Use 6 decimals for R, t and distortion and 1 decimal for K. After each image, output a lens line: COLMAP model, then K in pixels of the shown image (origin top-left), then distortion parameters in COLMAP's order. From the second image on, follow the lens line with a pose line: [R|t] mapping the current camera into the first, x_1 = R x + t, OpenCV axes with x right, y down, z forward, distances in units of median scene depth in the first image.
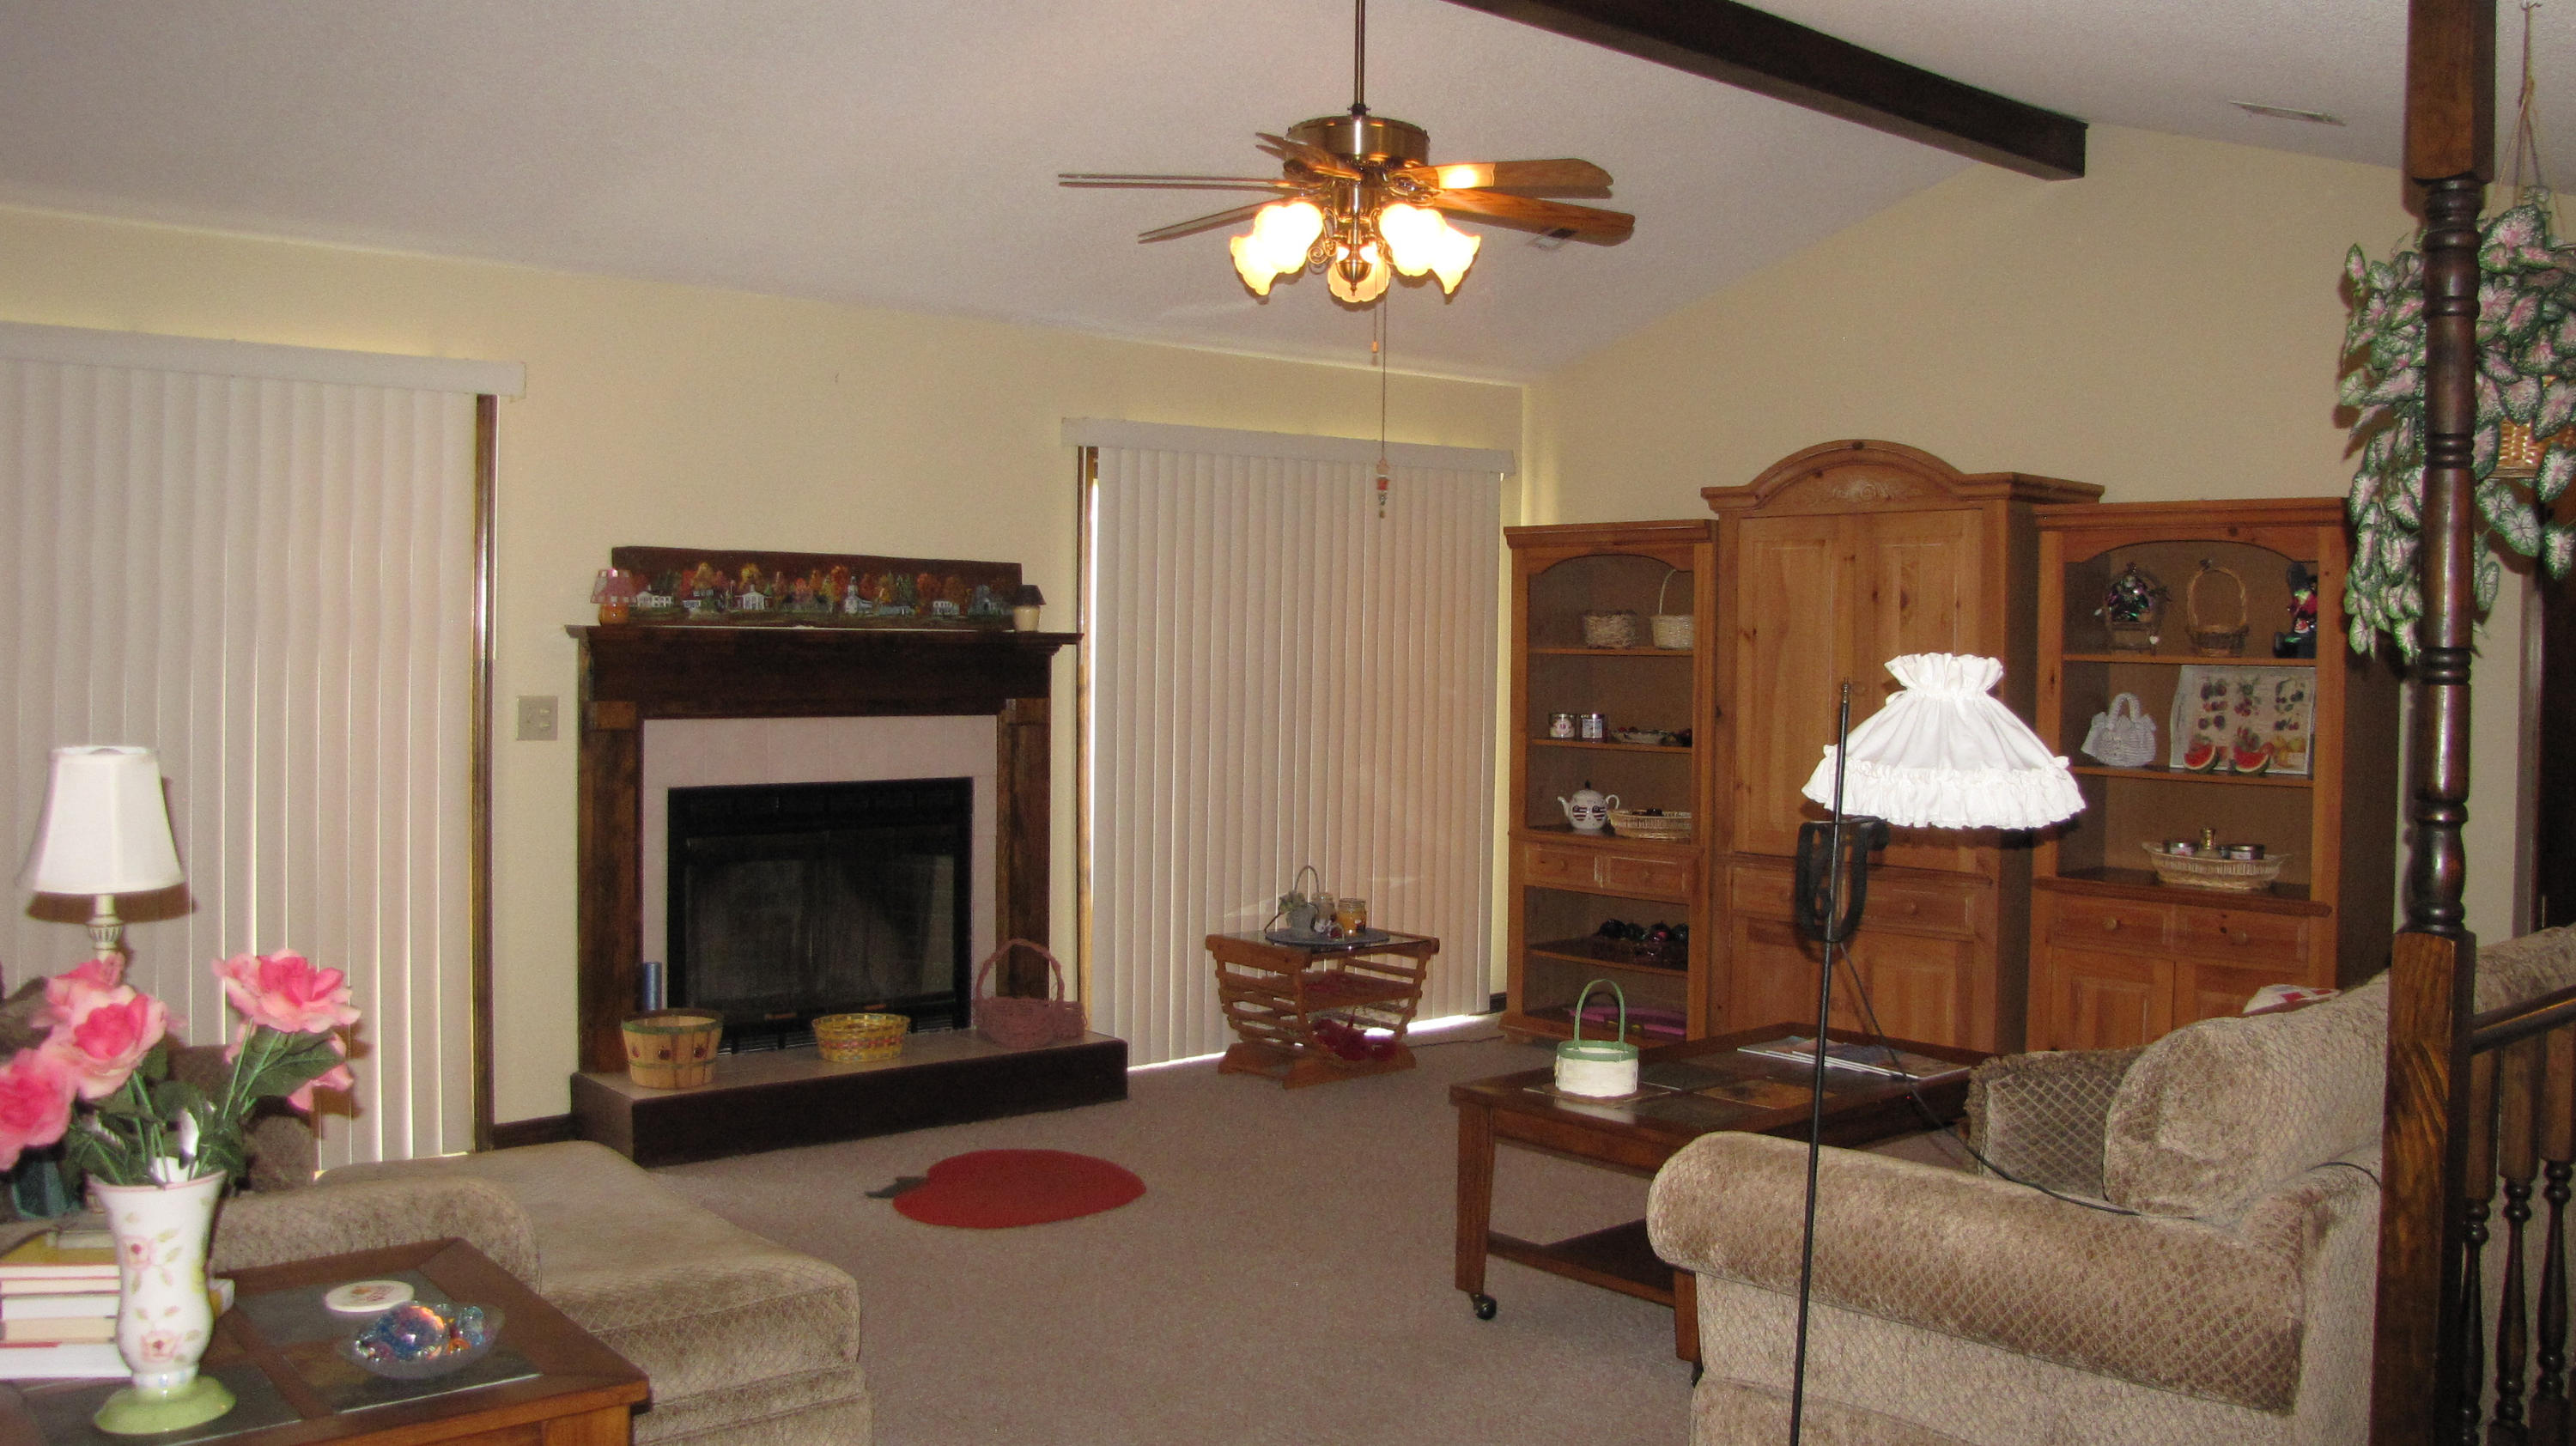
lens RADIAL K [[2257.2, 0, 1288.0], [0, 2257.2, 723.0], [0, 0, 1]] dist [-0.096691, 0.009827]
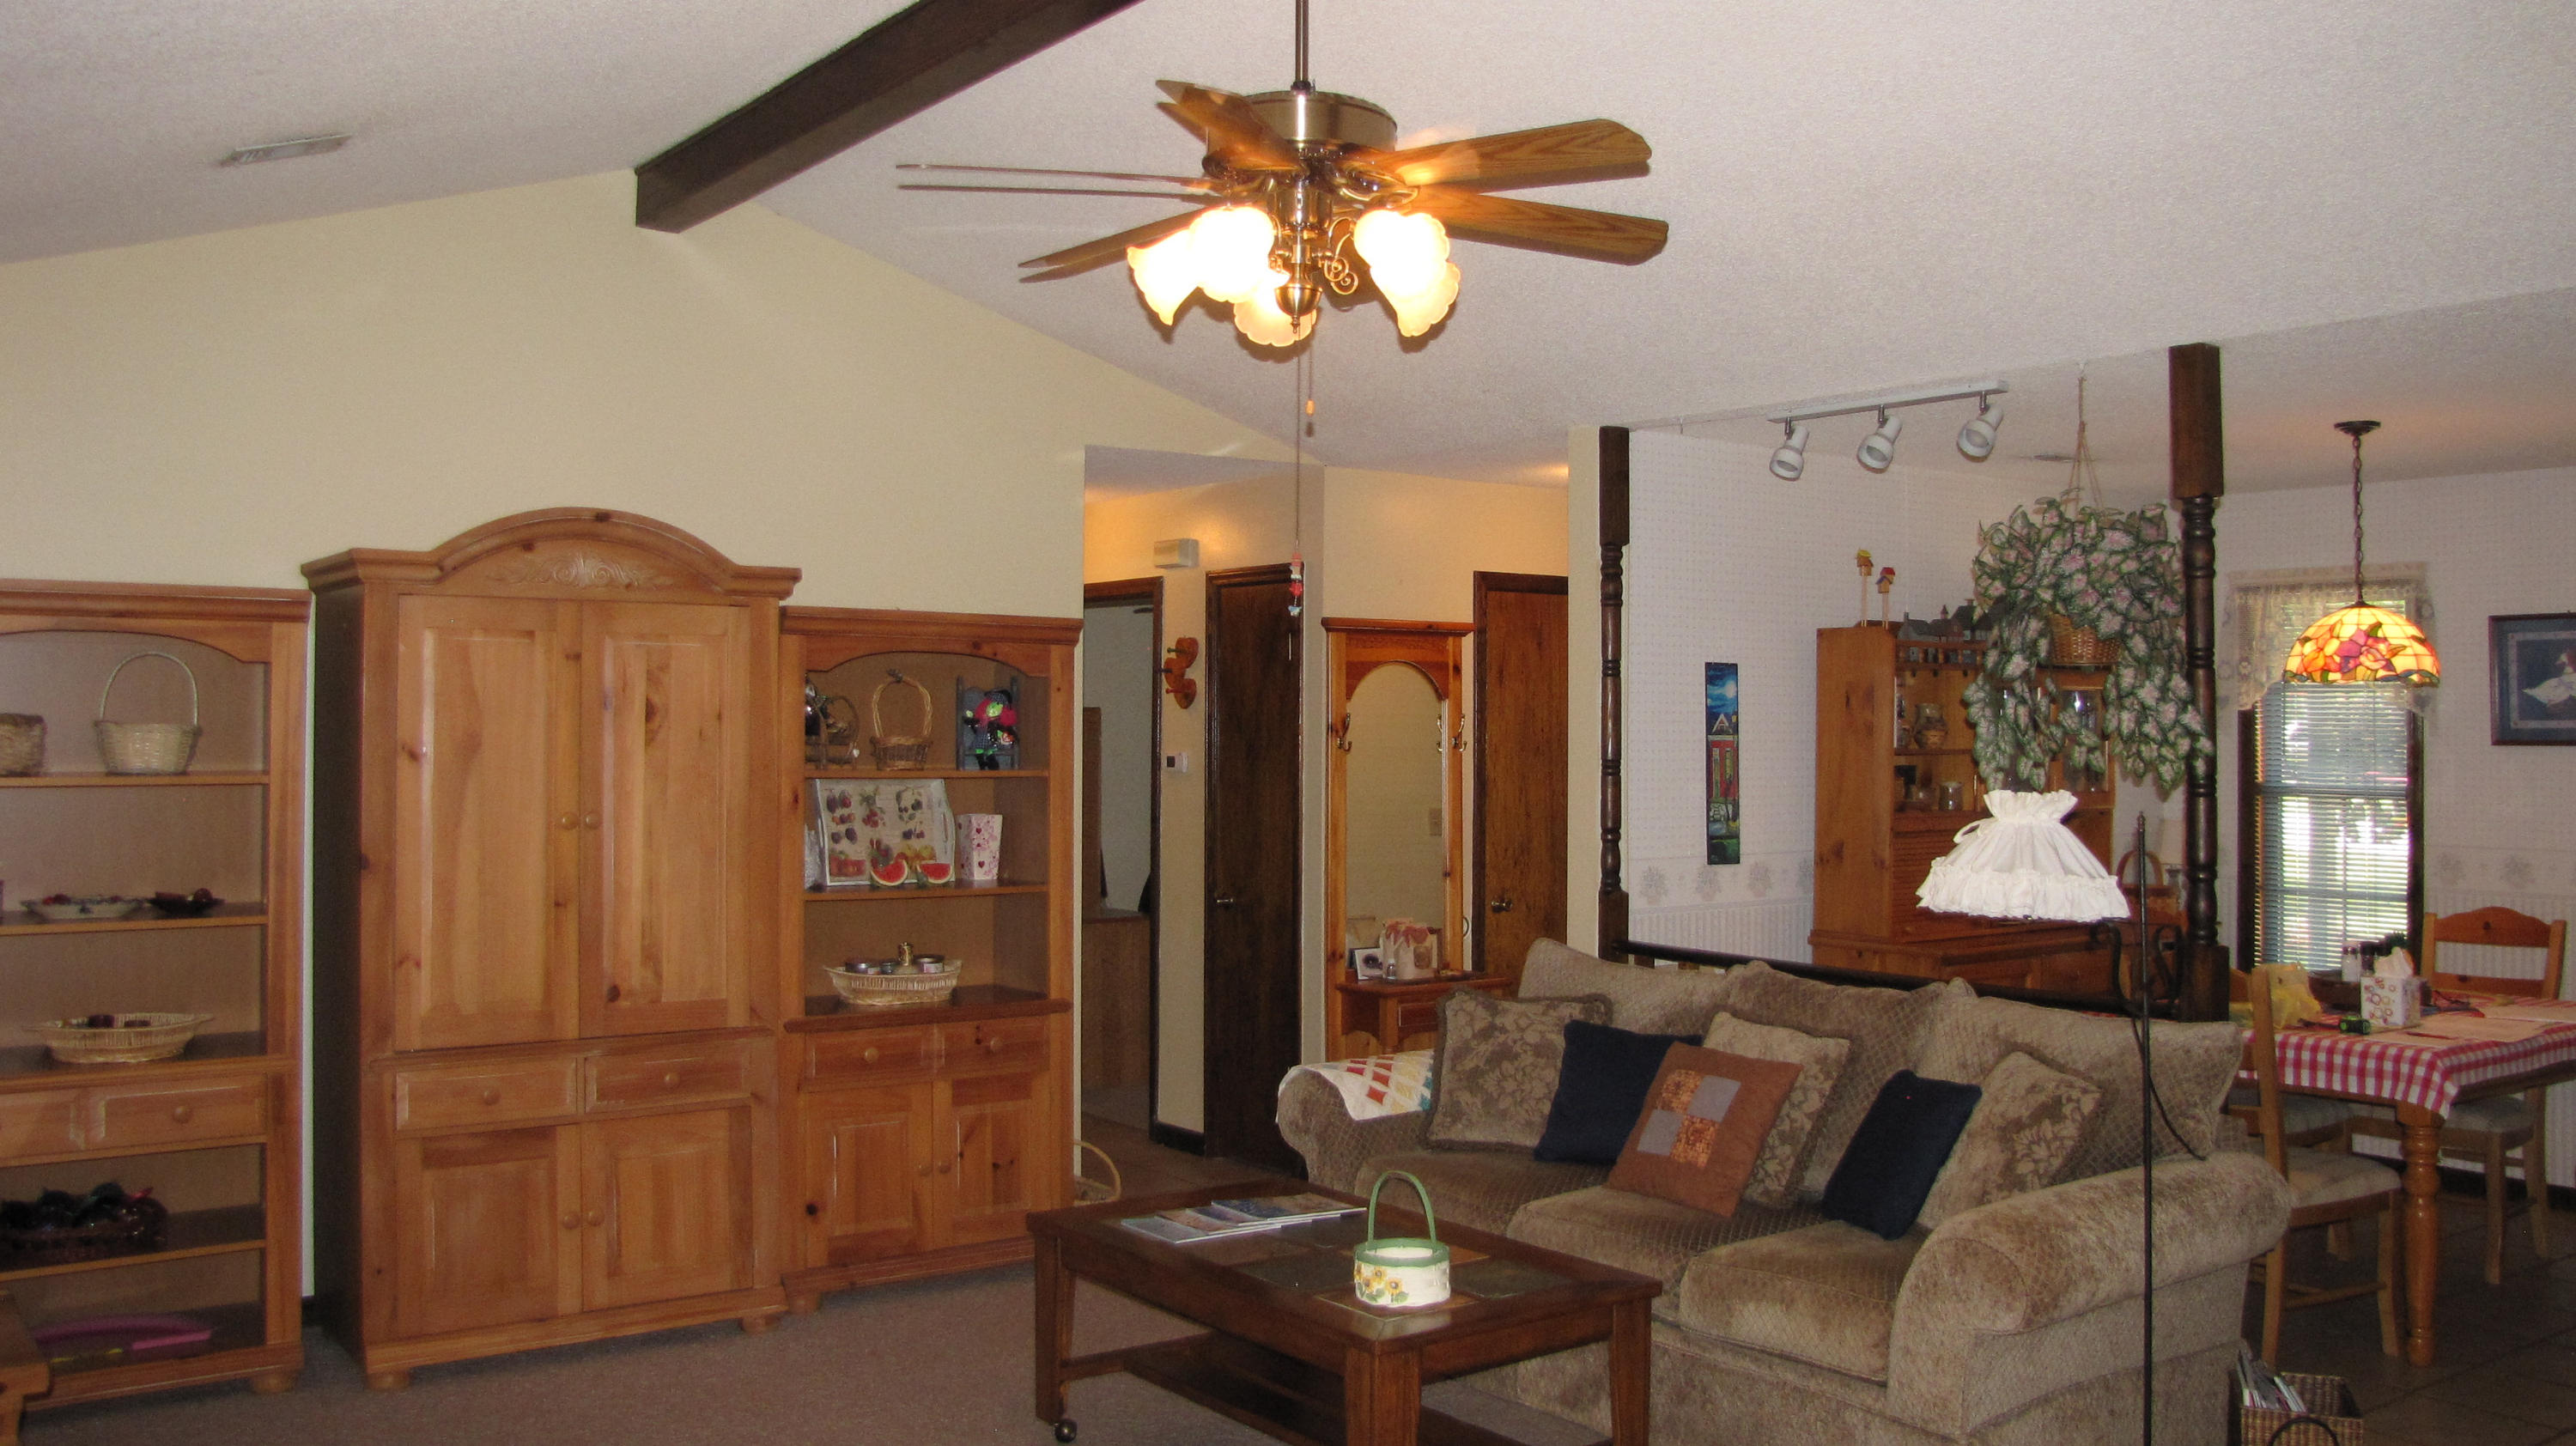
lens RADIAL K [[2257.2, 0, 1288.0], [0, 2257.2, 723.0], [0, 0, 1]] dist [-0.096691, 0.009827]
pose [[0.086059, -0.011034, 0.996229, -0.545292], [0.029380, 0.999532, 0.008532, -0.052285], [-0.995857, 0.028535, 0.086343, 0.721766]]
